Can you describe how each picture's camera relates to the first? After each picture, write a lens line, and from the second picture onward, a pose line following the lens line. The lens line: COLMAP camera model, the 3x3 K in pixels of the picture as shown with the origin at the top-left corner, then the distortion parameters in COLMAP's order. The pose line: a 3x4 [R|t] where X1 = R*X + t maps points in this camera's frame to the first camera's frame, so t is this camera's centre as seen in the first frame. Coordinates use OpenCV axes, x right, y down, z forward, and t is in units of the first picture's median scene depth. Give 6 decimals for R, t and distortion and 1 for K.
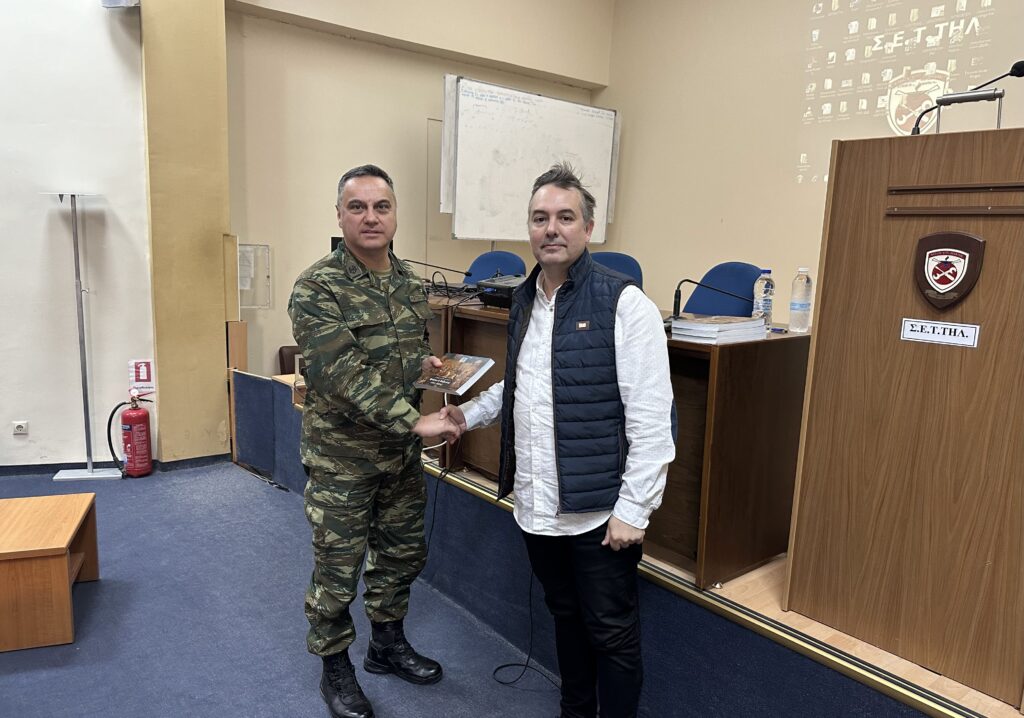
lens RADIAL K [[728.9, 0, 518.4], [0, 728.9, 362.9], [0, 0, 1]] dist [-0.011000, -0.003783]
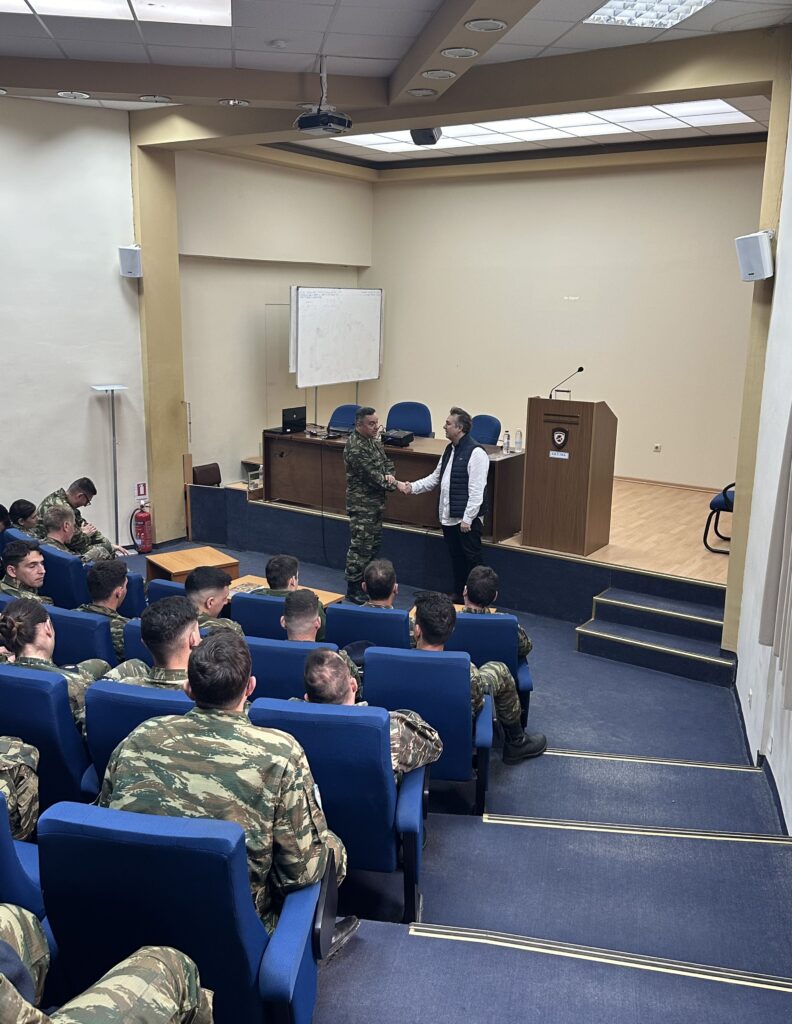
lens RADIAL K [[964.3, 0, 398.1], [0, 964.3, 486.8], [0, 0, 1]] dist [0.125261, -0.009291]
pose [[0.960207, -0.076666, 0.268562, -0.585875], [0.065394, 0.996572, 0.050683, -0.071124], [-0.271527, -0.031104, 0.961928, -1.341877]]
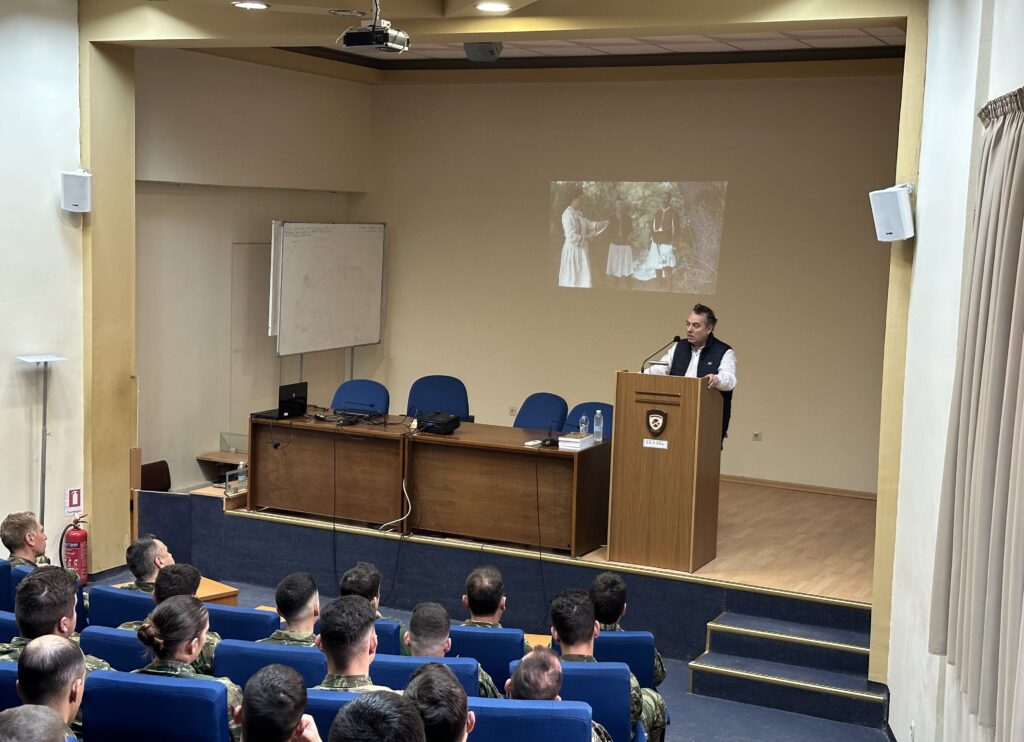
lens RADIAL K [[1477.9, 0, 512.0], [0, 1477.9, 371.0], [0, 0, 1]] dist [0.142421, -0.033106]
pose [[0.915451, -0.054463, 0.398727, -0.878424], [0.070618, 0.997166, -0.025928, -0.085338], [-0.396185, 0.051893, 0.916703, -1.616928]]
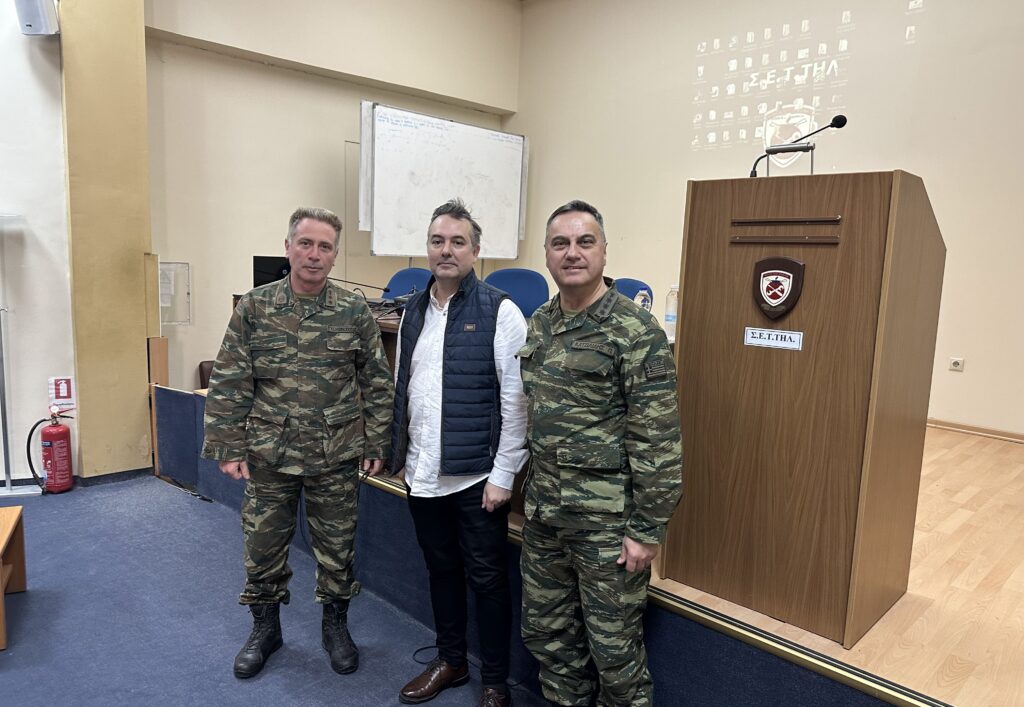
lens RADIAL K [[718.1, 0, 512.0], [0, 718.1, 353.5], [0, 0, 1]] dist [0.009649, -0.028802]
pose [[0.994885, -0.017659, 0.099461, 0.008436], [0.020360, 0.999449, -0.026202, 0.002364], [-0.098943, 0.028093, 0.994696, -0.063688]]
